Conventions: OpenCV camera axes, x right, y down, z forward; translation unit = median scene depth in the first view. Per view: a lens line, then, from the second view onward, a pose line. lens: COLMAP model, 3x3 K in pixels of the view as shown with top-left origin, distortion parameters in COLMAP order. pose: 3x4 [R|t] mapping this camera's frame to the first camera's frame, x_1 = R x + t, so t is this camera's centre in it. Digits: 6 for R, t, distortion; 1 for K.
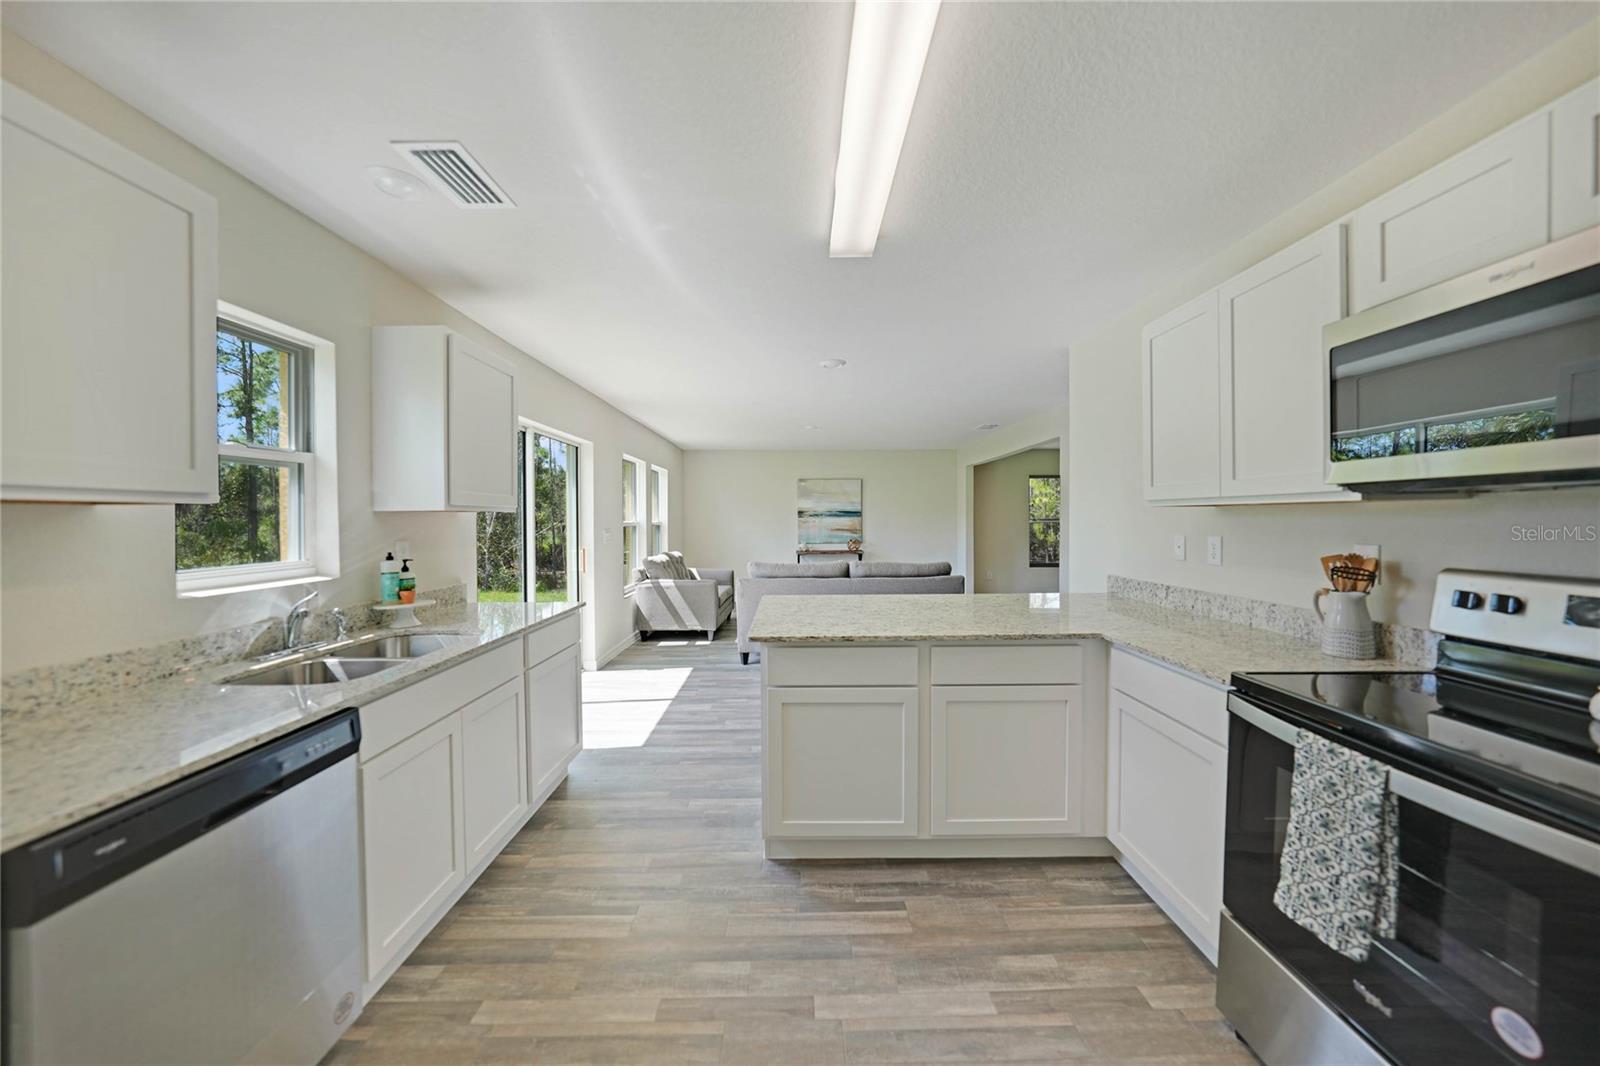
lens RADIAL K [[555.2, 0, 800.7], [0, 555.2, 523.7], [0, 0, 1]] dist [-0.023457, 0.004580]
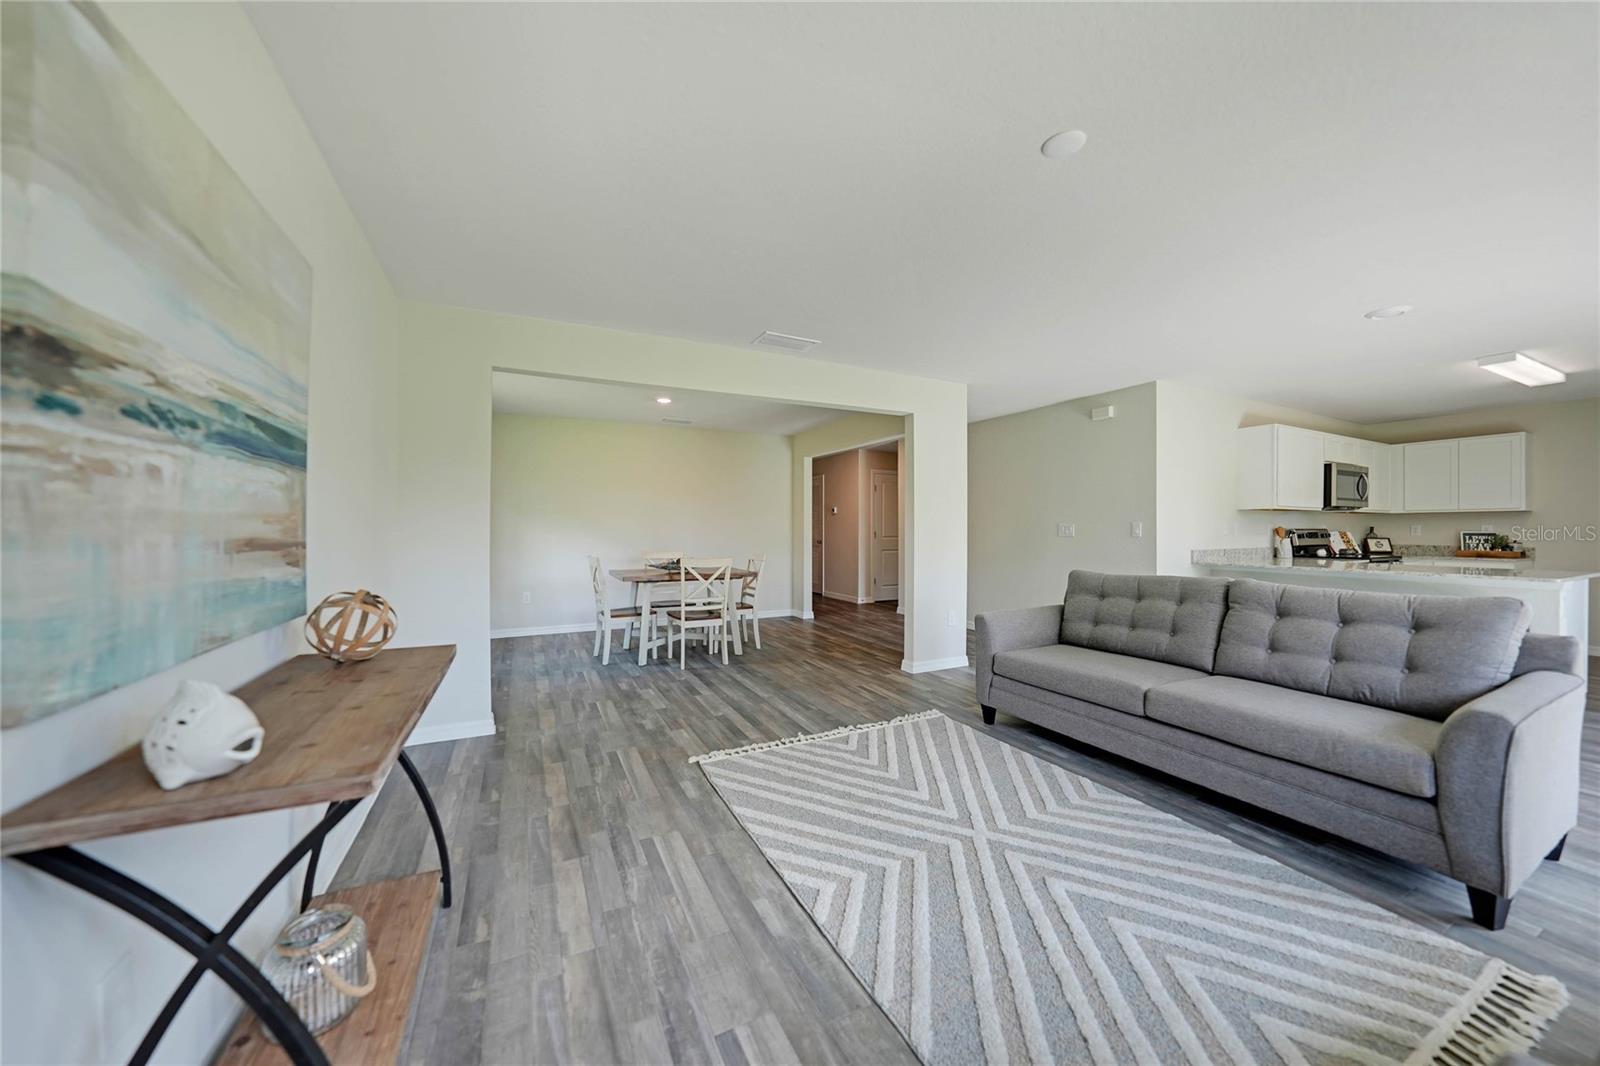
lens RADIAL K [[555.2, 0, 800.4], [0, 555.2, 528.8], [0, 0, 1]] dist [-0.023457, 0.004580]
pose [[-0.426186, 0.001433, 0.904634, -0.469886], [0.010142, 0.999943, 0.003194, 0.029729], [-0.904579, 0.010536, -0.426177, 3.554429]]
